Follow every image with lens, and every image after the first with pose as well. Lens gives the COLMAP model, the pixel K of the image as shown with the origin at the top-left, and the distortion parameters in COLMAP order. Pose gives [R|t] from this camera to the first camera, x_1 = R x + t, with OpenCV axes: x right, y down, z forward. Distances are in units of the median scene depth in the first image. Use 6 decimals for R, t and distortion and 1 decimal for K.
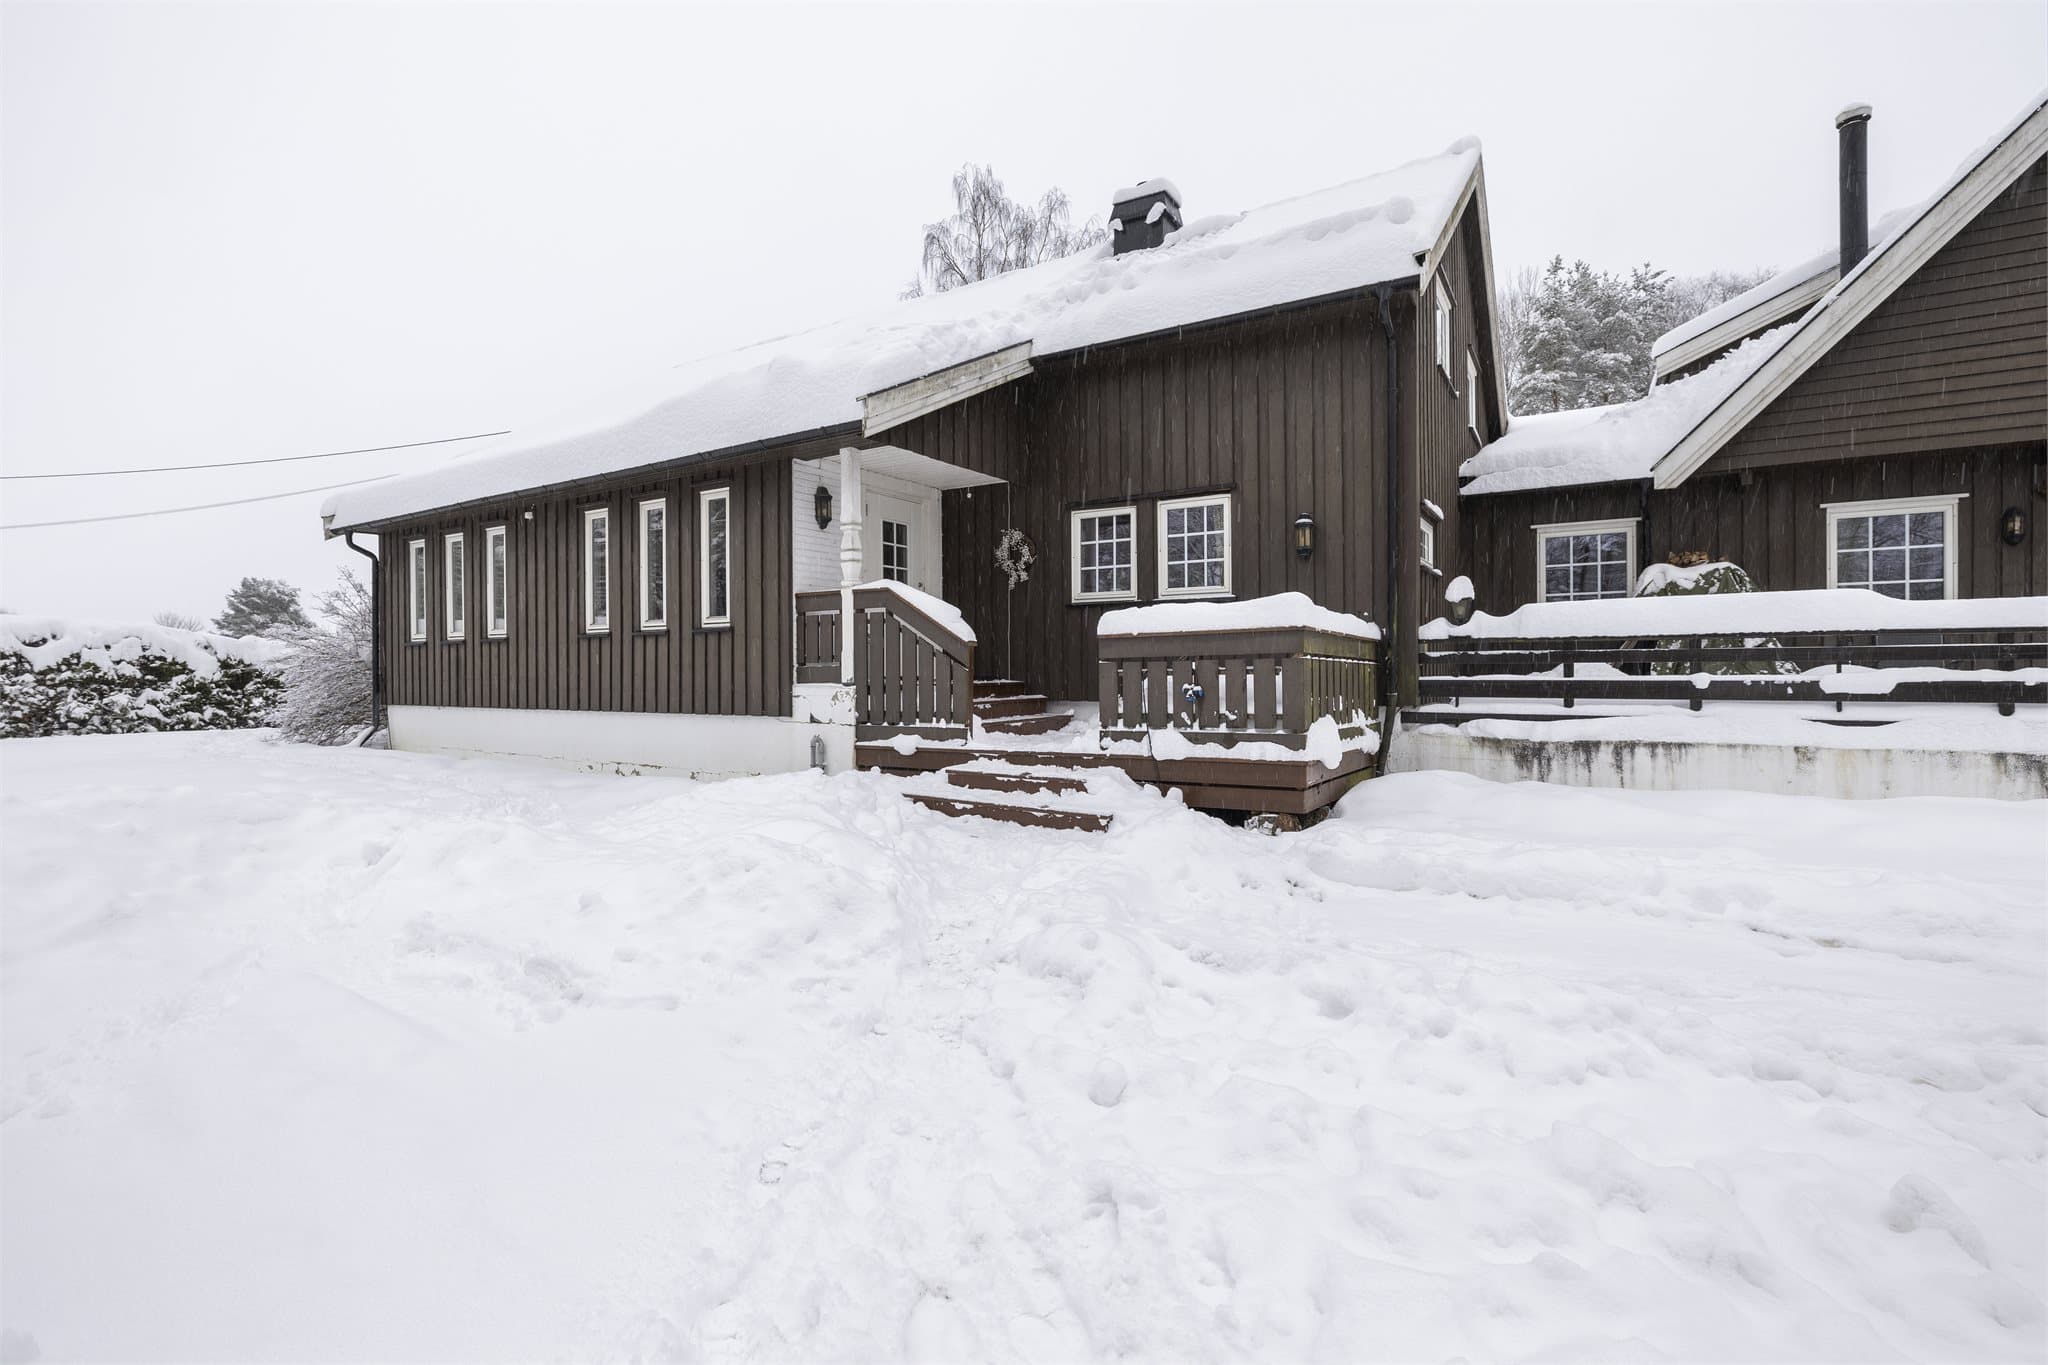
lens RADIAL K [[884.9, 0, 1024.0], [0, 884.9, 682.5], [0, 0, 1]] dist [-0.004307, 0.000394]
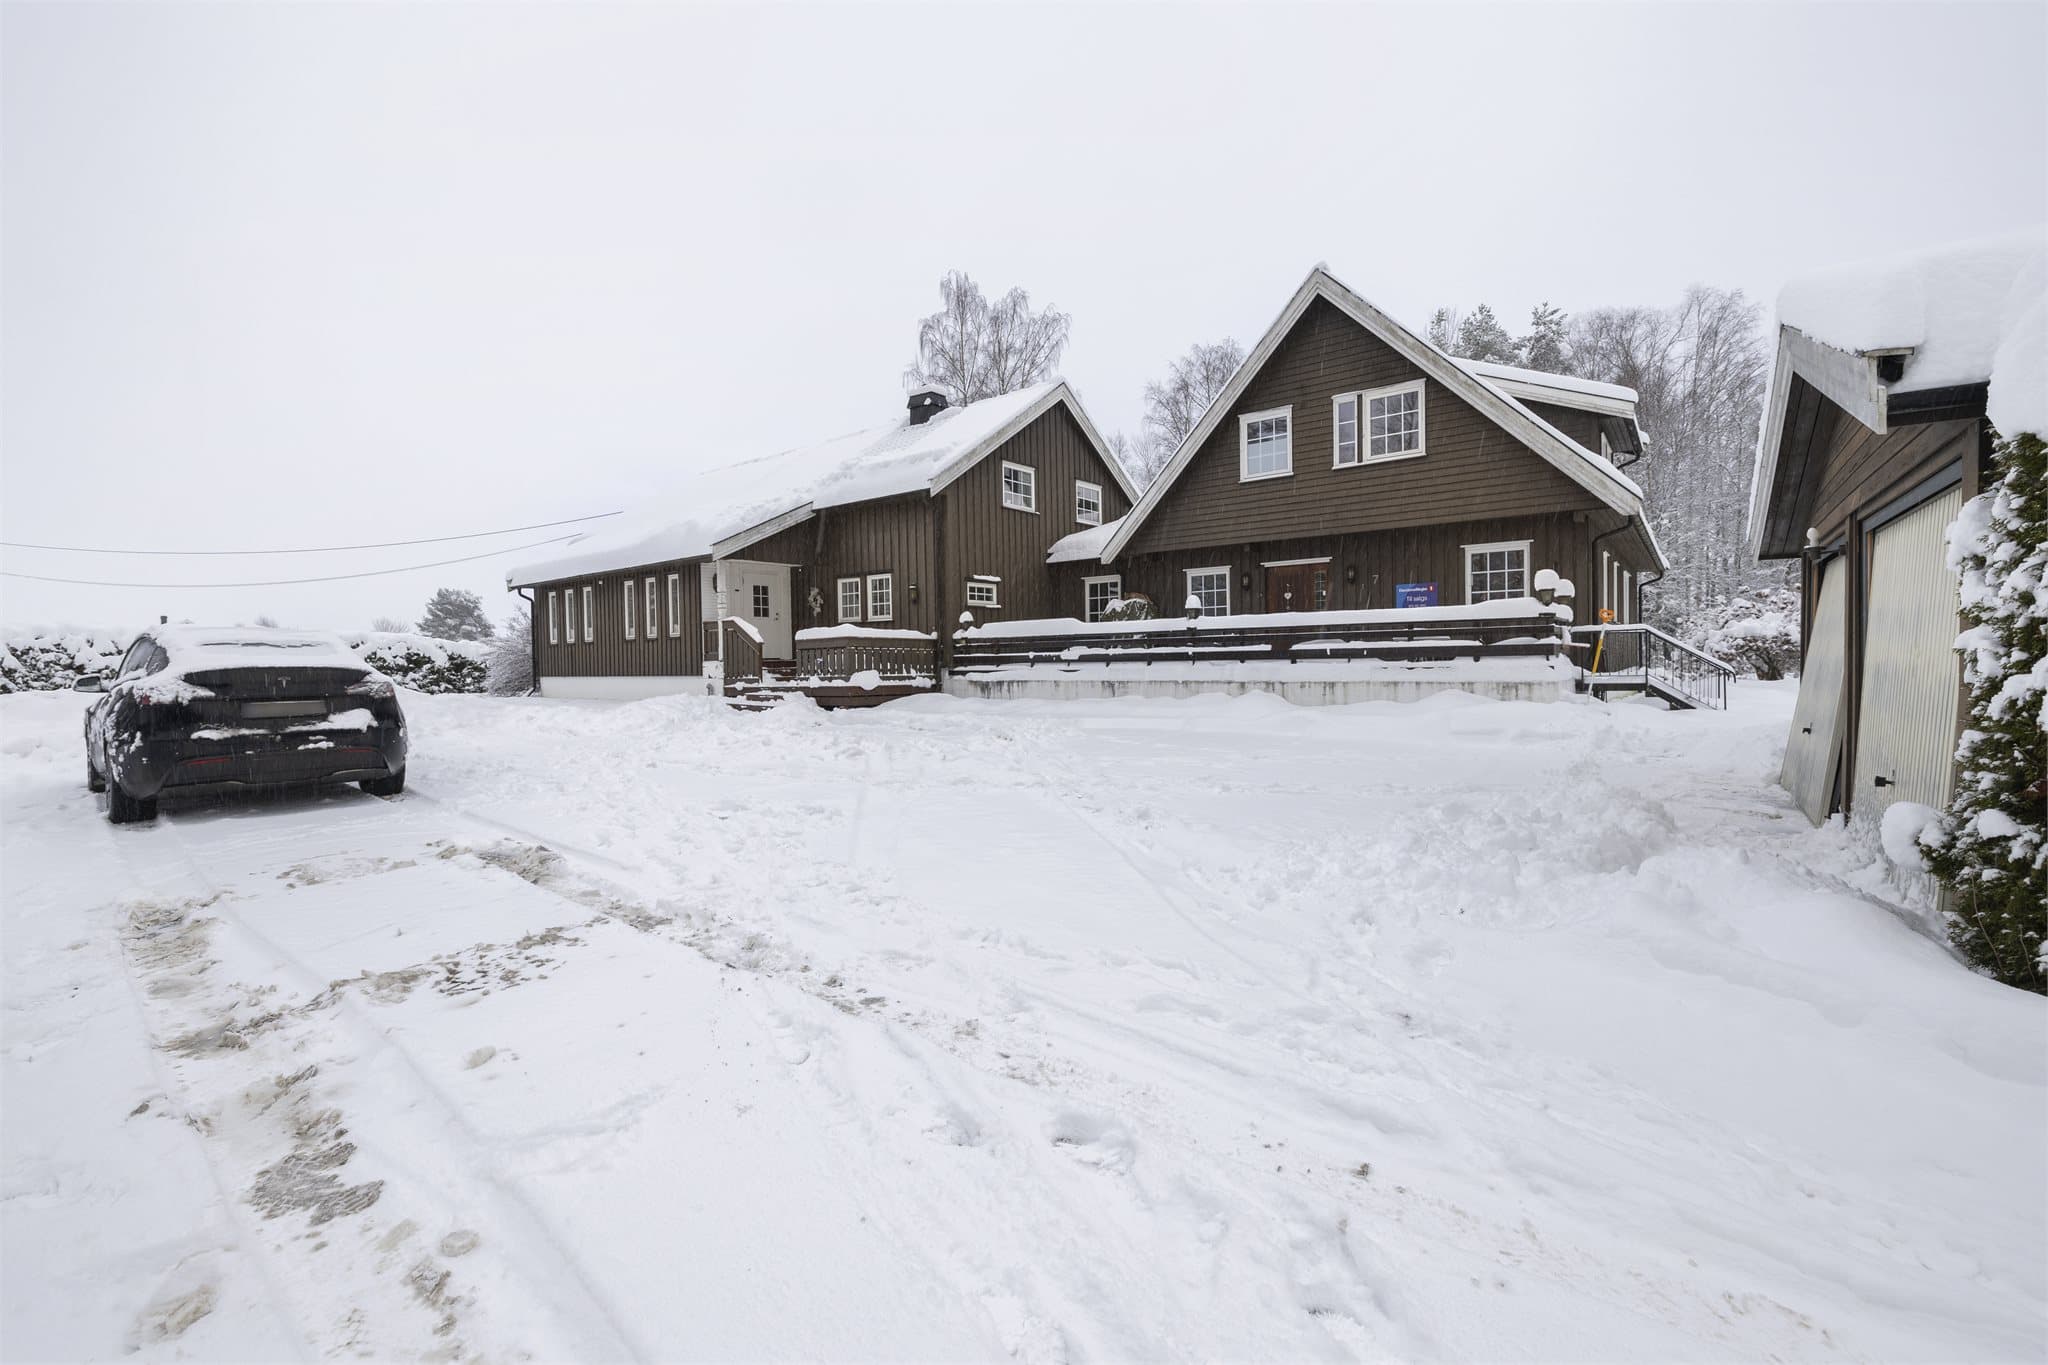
lens RADIAL K [[821.2, 0, 1024.0], [0, 821.2, 682.5], [0, 0, 1]] dist [0.000645, -0.000005]
pose [[0.994655, -0.008630, -0.102893, 0.736581], [0.010348, 0.999816, 0.016168, 0.028136], [0.102735, -0.017146, 0.994561, -0.966203]]
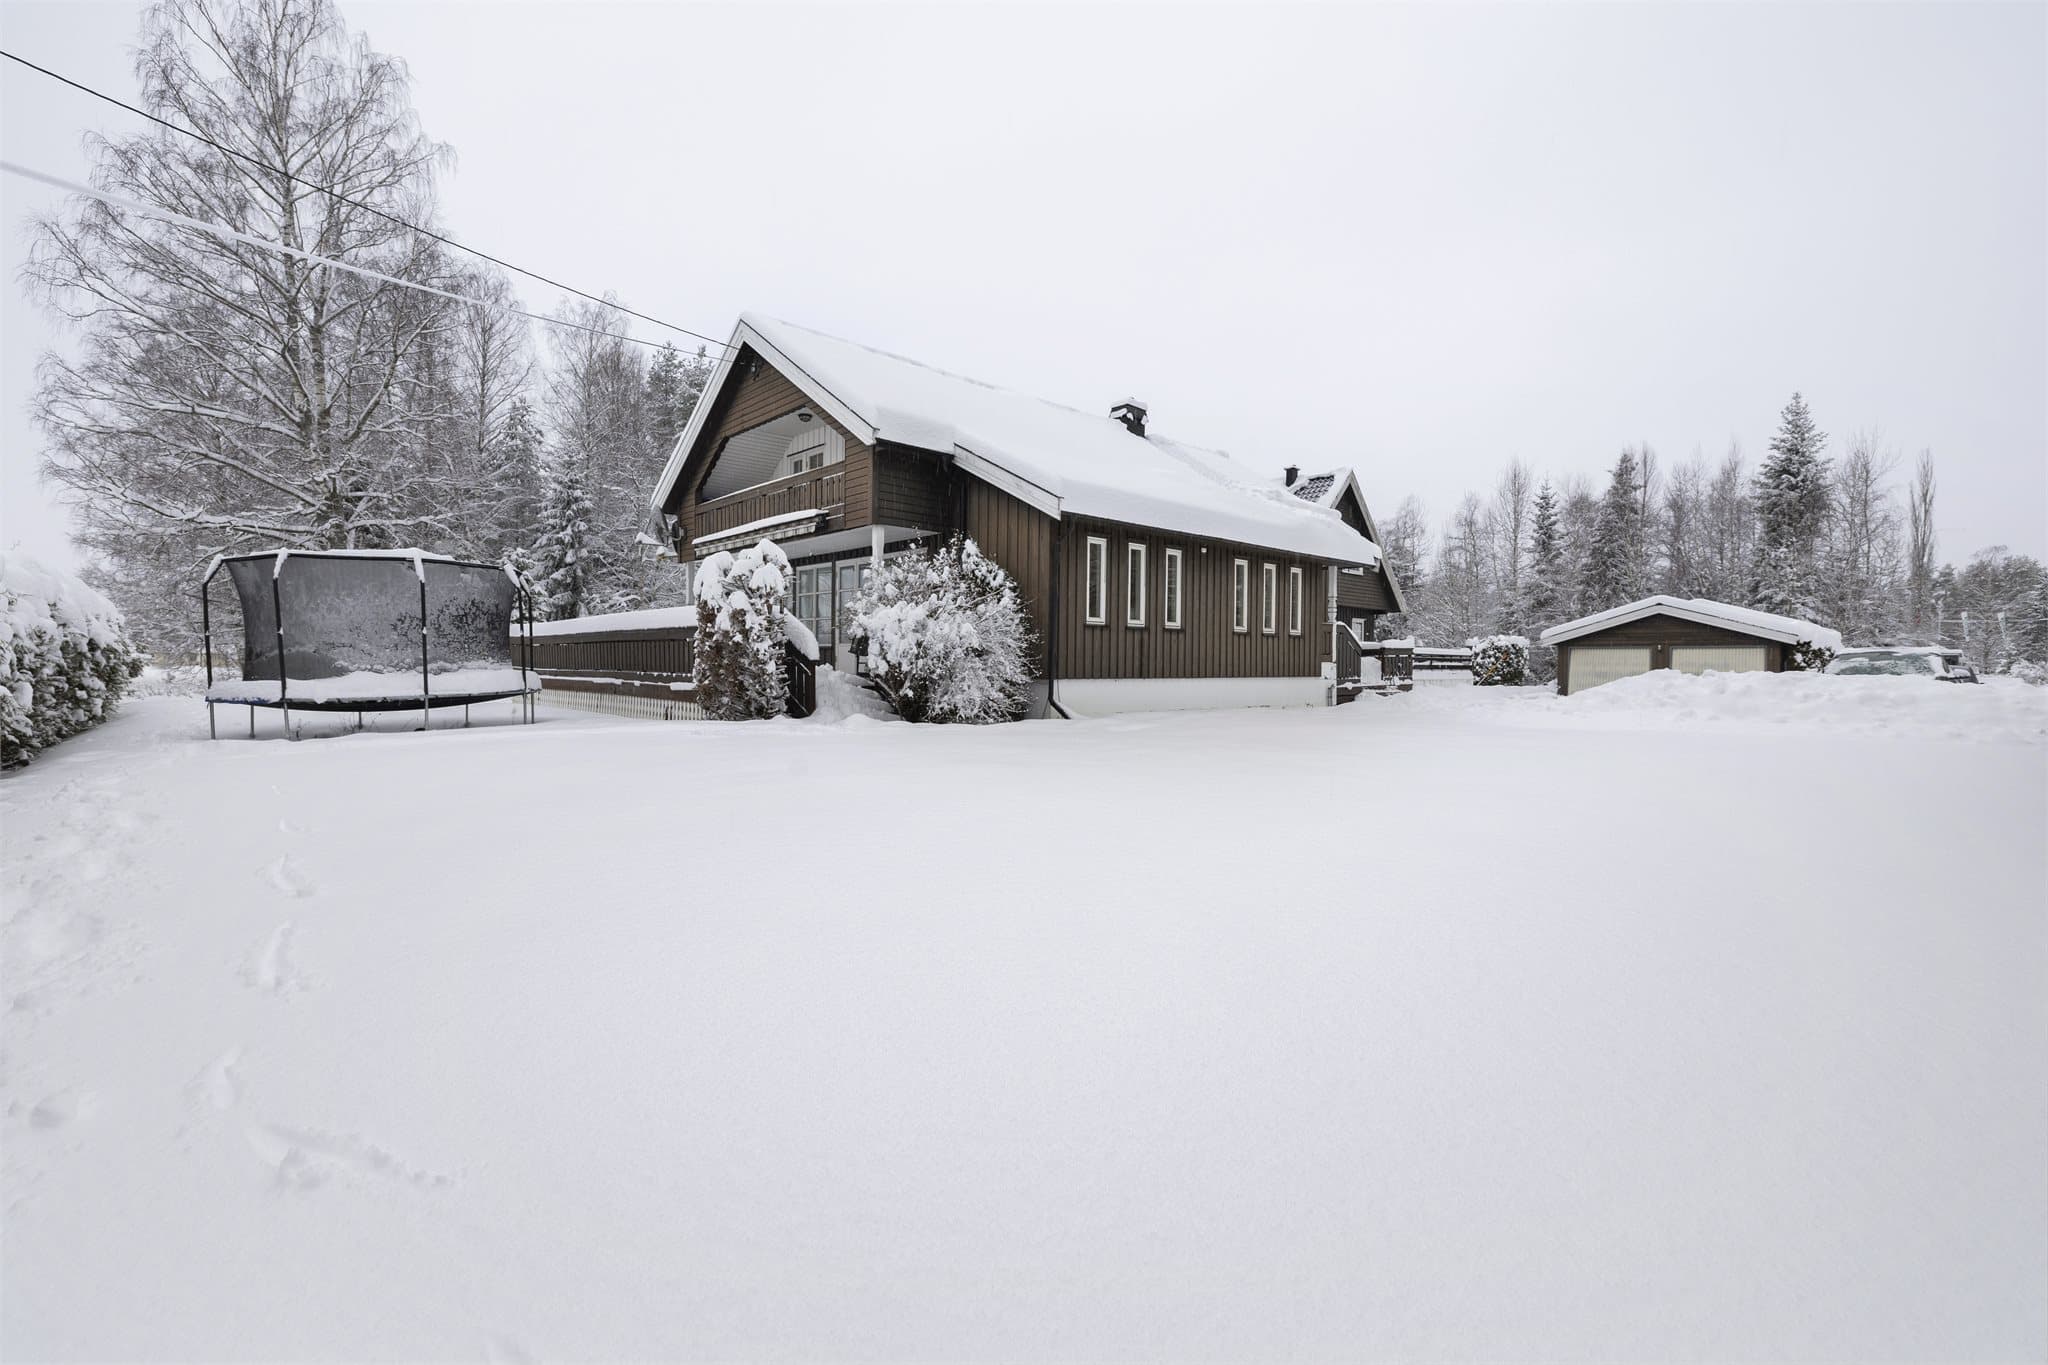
lens RADIAL K [[884.9, 0, 1024.0], [0, 884.9, 682.5], [0, 0, 1]] dist [-0.004307, 0.000394]
pose [[0.263403, -0.015087, 0.964568, -2.513813], [-0.002951, 0.999860, 0.016444, 0.016230], [-0.964681, -0.007178, 0.263322, 1.067791]]
